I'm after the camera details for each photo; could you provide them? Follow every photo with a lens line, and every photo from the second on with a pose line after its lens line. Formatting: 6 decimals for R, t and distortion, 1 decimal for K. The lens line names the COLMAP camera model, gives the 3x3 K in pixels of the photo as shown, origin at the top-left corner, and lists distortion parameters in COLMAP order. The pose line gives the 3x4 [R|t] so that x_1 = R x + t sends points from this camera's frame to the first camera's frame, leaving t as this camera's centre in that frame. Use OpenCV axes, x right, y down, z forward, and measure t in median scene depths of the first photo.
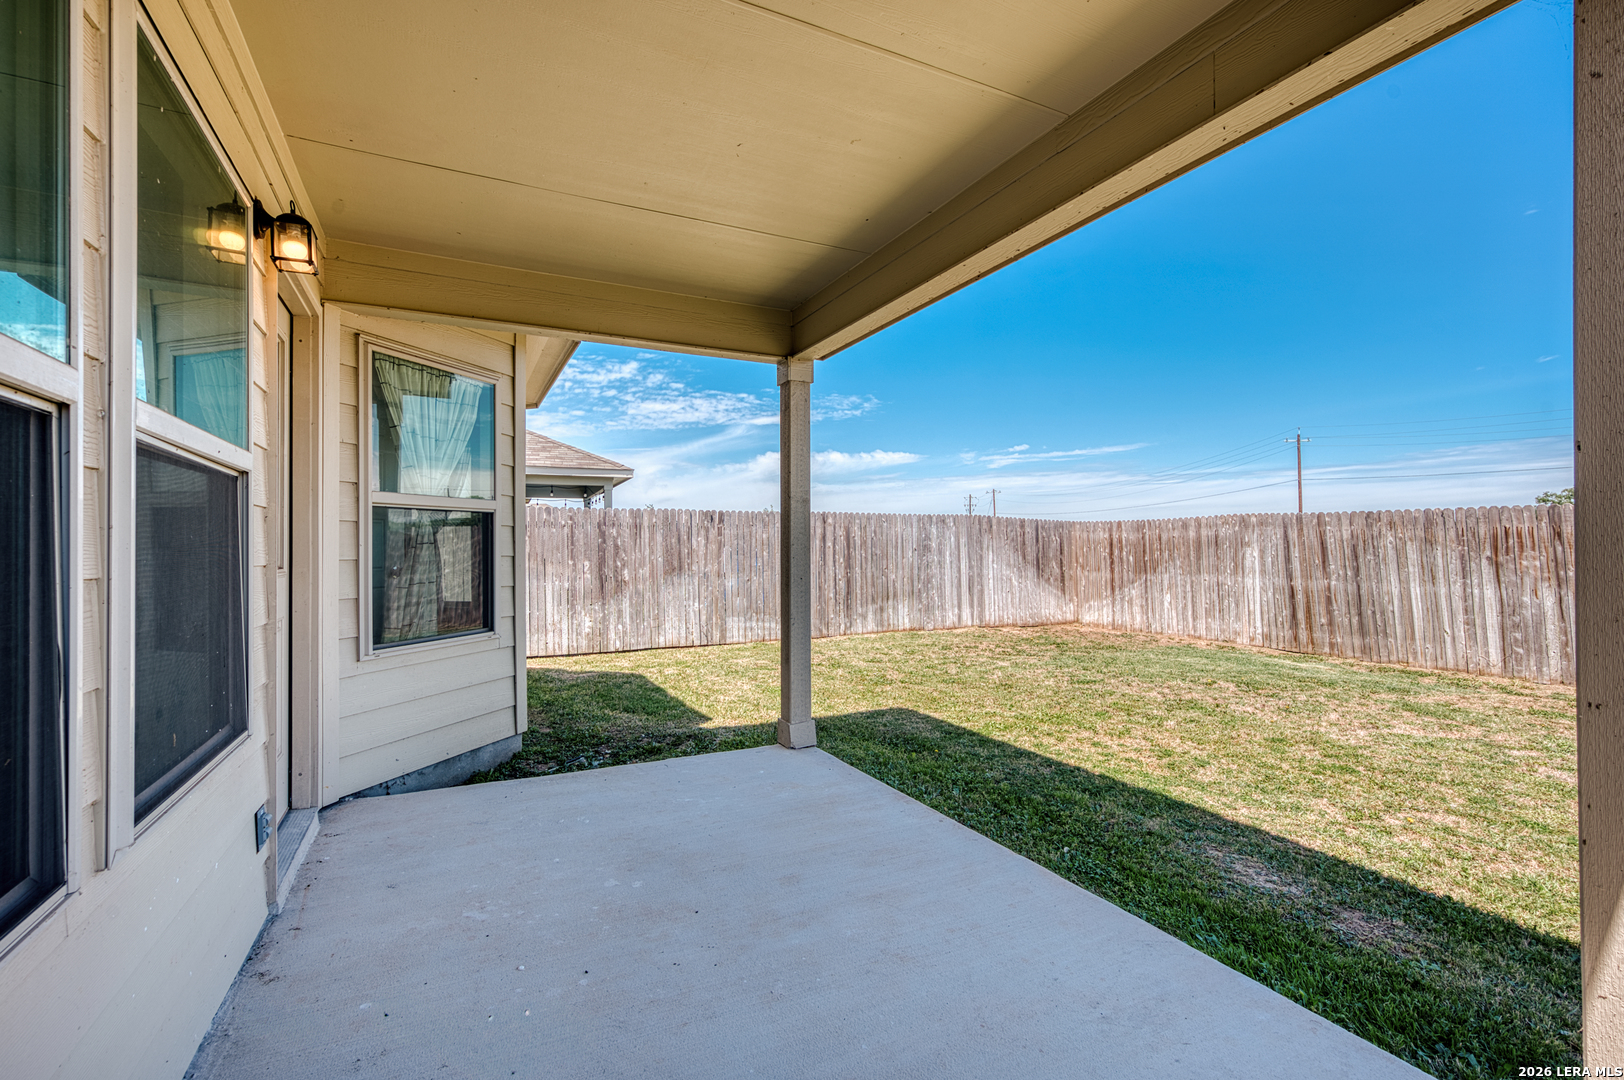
lens RADIAL K [[732.1, 0, 808.0], [0, 732.1, 545.4], [0, 0, 1]] dist [-0.015555, 0.000040]
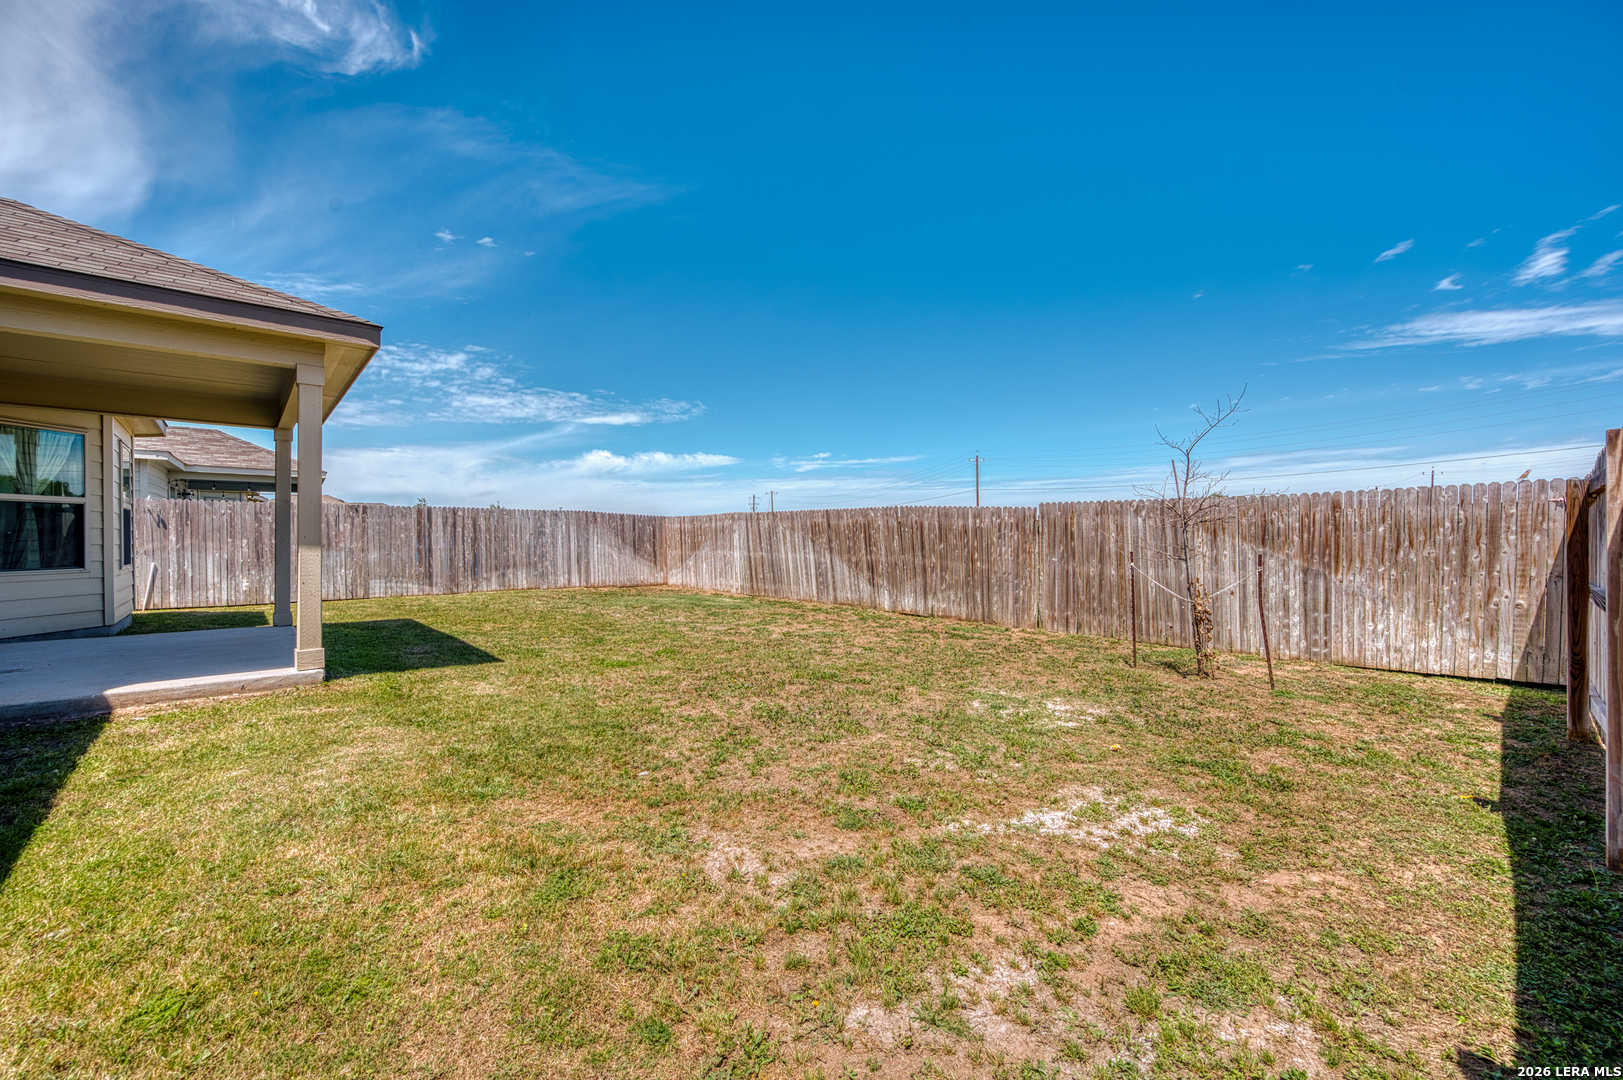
lens RADIAL K [[659.1, 0, 821.6], [0, 659.1, 545.3], [0, 0, 1]] dist [-0.006662, 0.000927]
pose [[0.963820, 0.001090, 0.266552, 0.346042], [-0.003622, 0.999953, 0.009006, 0.014046], [-0.266529, -0.009646, 0.963779, -0.409039]]
